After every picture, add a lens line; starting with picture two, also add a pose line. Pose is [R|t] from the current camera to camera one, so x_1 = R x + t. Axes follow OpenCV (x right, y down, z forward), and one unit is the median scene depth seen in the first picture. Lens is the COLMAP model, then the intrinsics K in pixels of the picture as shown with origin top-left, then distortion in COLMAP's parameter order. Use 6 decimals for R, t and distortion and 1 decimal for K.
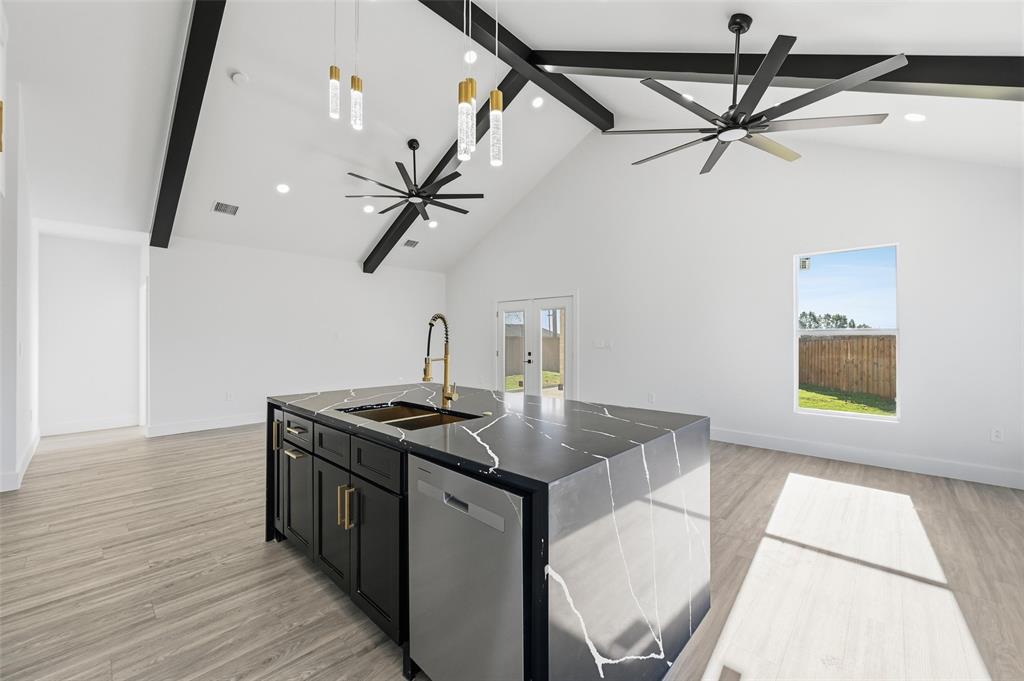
lens RADIAL K [[404.9, 0, 515.4], [0, 404.9, 335.6], [0, 0, 1]] dist [-0.000162, 0.000334]
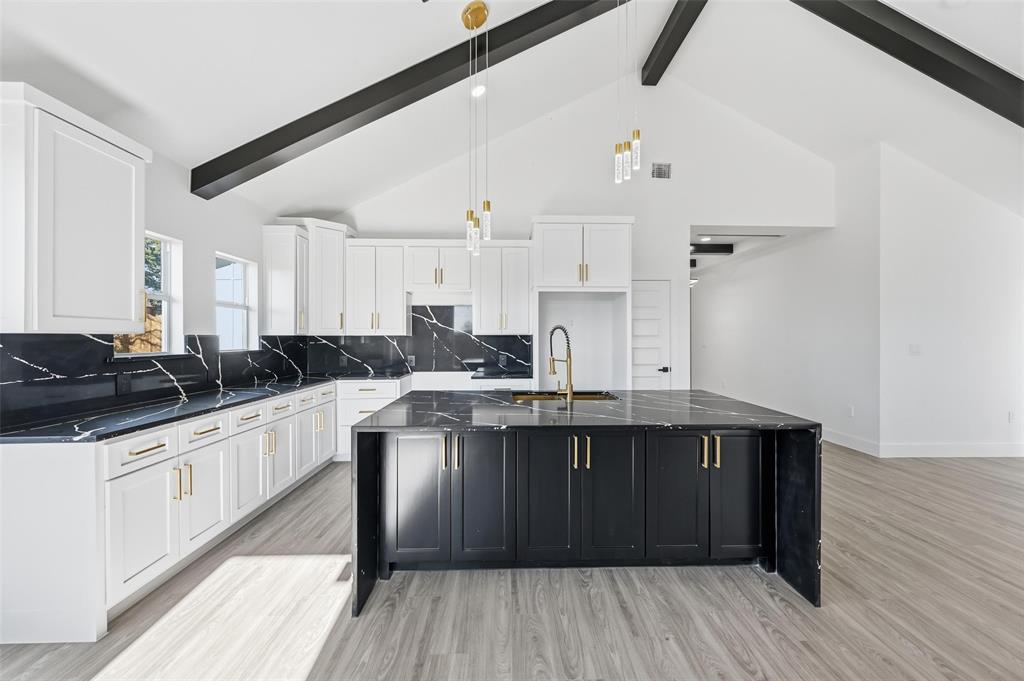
lens RADIAL K [[404.9, 0, 515.4], [0, 404.9, 335.6], [0, 0, 1]] dist [-0.000162, 0.000334]
pose [[-0.713603, 0.000943, -0.700550, 0.594241], [0.006279, 0.999968, -0.005050, -0.009660], [0.700522, -0.008003, -0.713586, 1.330293]]
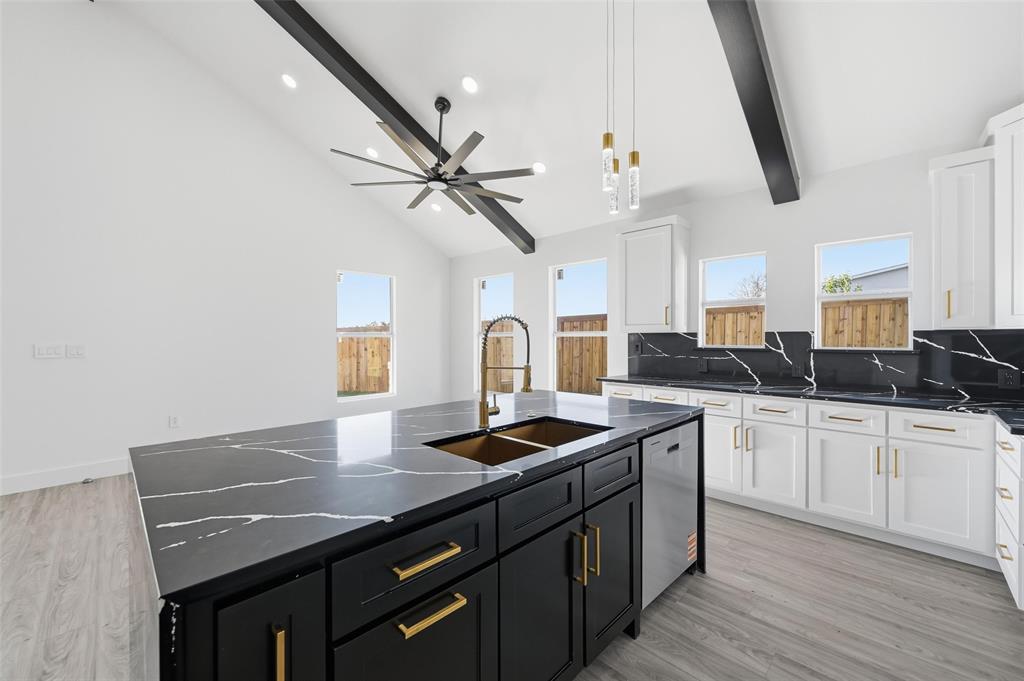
lens RADIAL K [[404.9, 0, 515.4], [0, 404.9, 335.6], [0, 0, 1]] dist [-0.000162, 0.000334]
pose [[0.027535, 0.006305, 0.999601, -0.758939], [-0.001385, 0.999979, -0.006269, -0.002254], [-0.999620, -0.001212, 0.027543, 0.694788]]
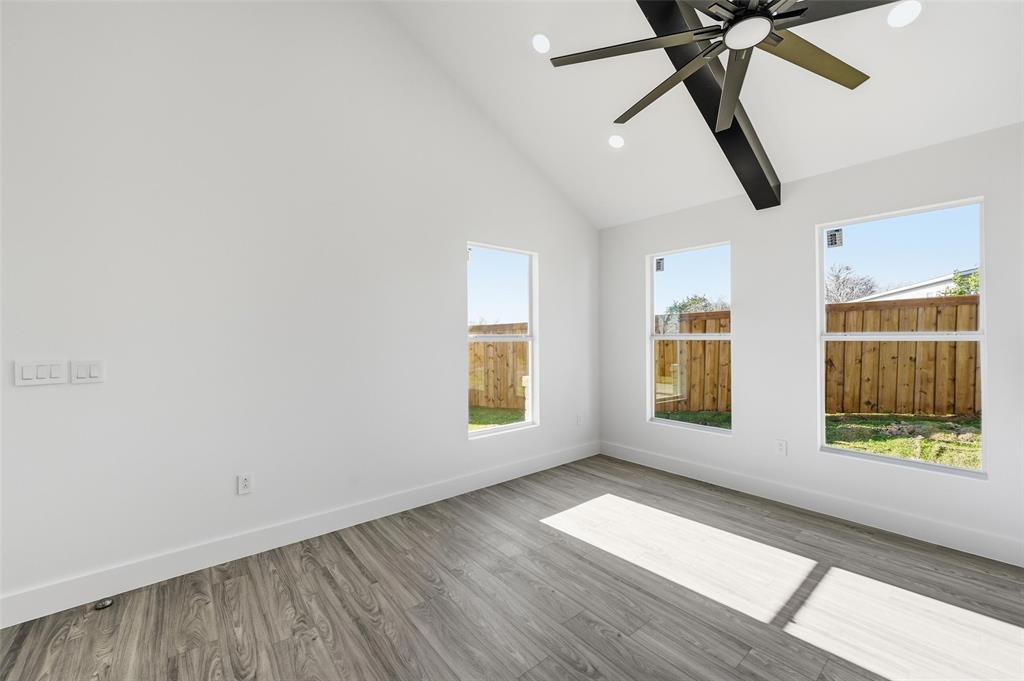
lens RADIAL K [[404.9, 0, 515.4], [0, 404.9, 335.6], [0, 0, 1]] dist [-0.000162, 0.000334]
pose [[0.129822, 0.008205, 0.991503, -0.141487], [0.002224, 0.999961, -0.008566, -0.014746], [-0.991535, 0.003317, 0.129799, 1.258574]]
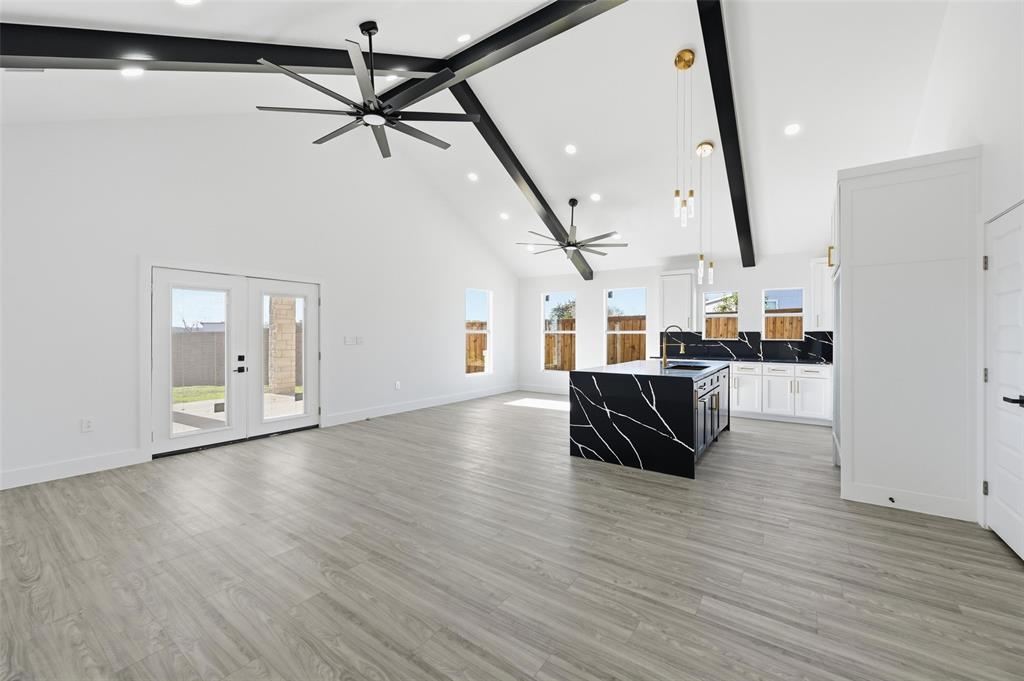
lens RADIAL K [[404.9, 0, 515.4], [0, 404.9, 335.6], [0, 0, 1]] dist [-0.000162, 0.000334]
pose [[-0.137352, 0.000340, 0.990522, -1.703830], [-0.007075, 0.999974, -0.001324, 0.013169], [-0.990497, -0.007190, -0.137346, 1.605000]]
